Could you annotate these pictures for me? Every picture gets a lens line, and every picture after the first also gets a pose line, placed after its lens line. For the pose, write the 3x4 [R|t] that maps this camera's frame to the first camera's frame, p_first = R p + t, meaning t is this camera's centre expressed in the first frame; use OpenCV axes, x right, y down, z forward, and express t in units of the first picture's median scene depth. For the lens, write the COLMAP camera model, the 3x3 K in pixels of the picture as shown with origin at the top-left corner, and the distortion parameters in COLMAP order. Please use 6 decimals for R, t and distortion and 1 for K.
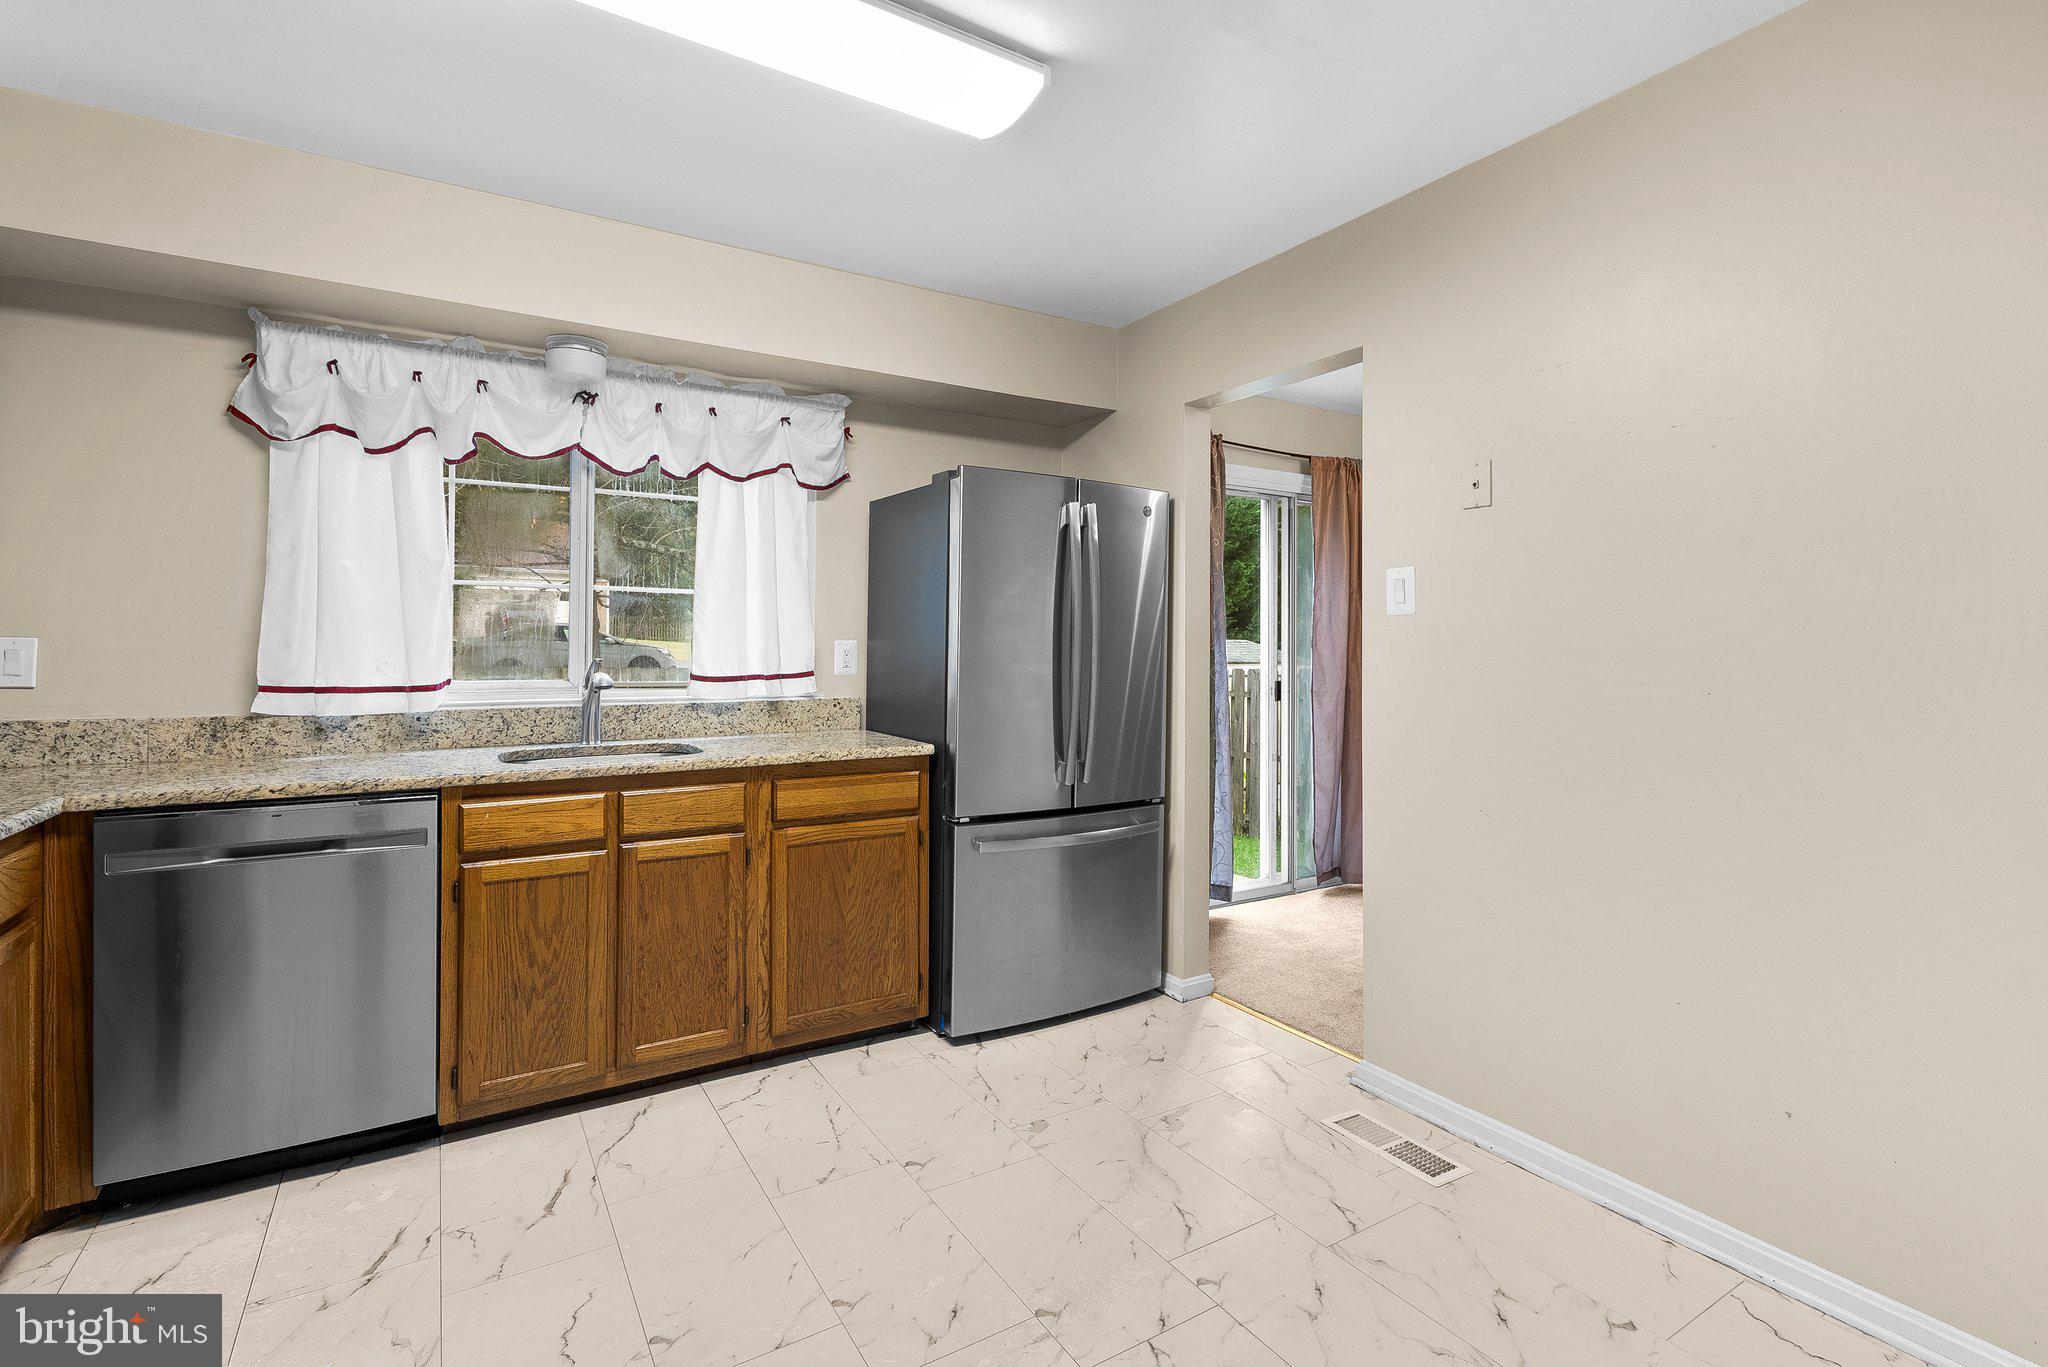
lens RADIAL K [[946.2, 0, 1023.6], [0, 946.2, 642.1], [0, 0, 1]] dist [-0.006514, 0.003502]
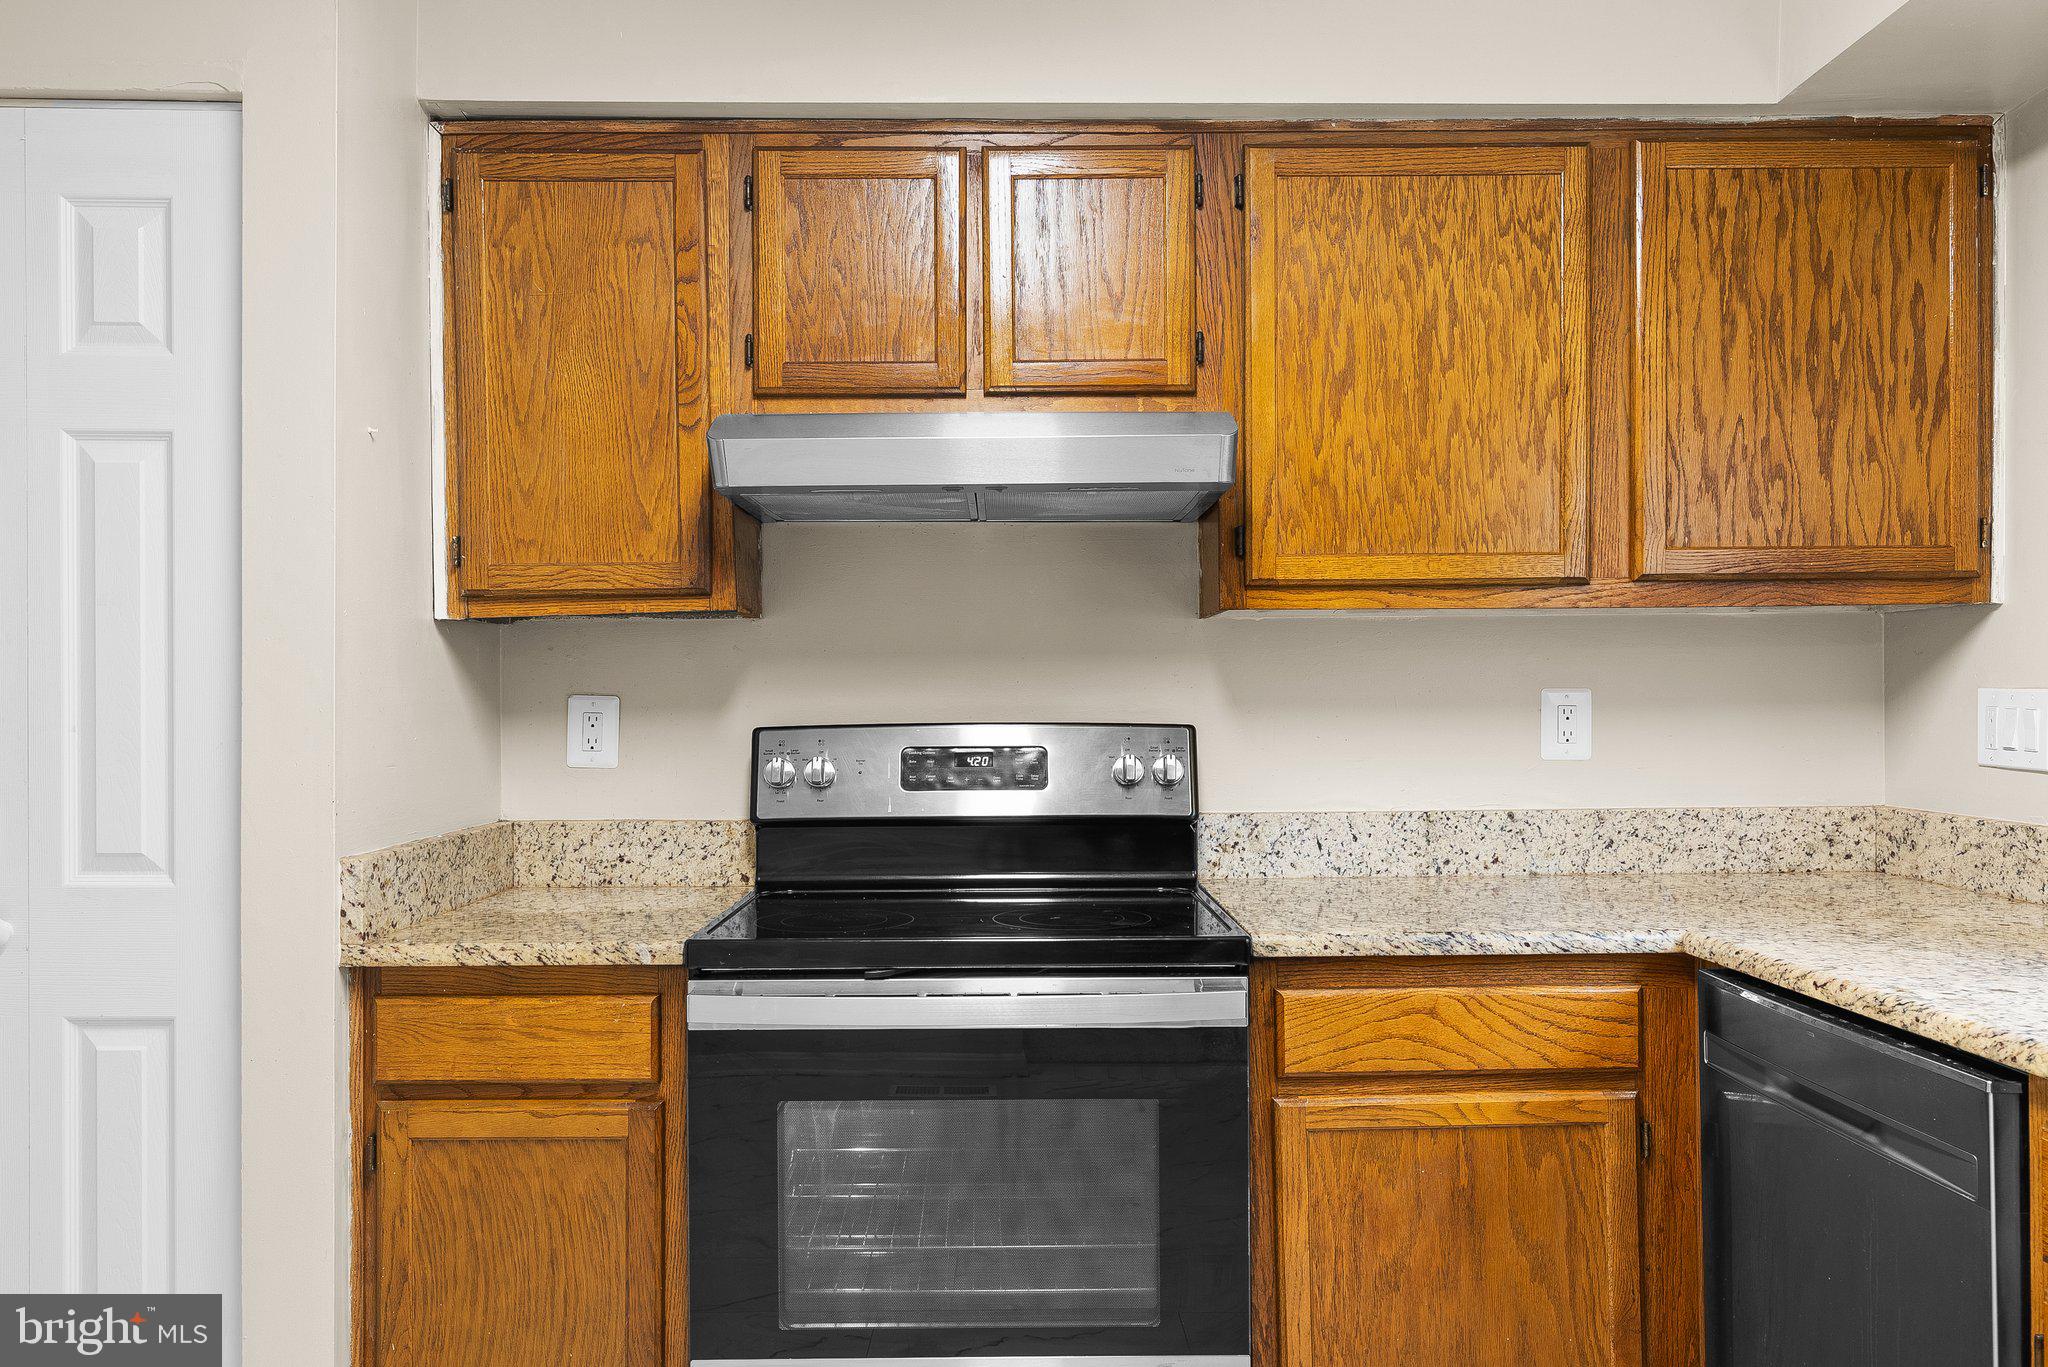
lens RADIAL K [[1514.4, 0, 1021.9], [0, 1514.4, 710.6], [0, 0, 1]] dist [0.006102, 0.004443]
pose [[-0.510989, -0.001557, -0.859586, 0.103390], [0.006037, 0.999967, -0.005400, 0.009230], [0.859566, -0.007948, -0.510963, 0.842484]]
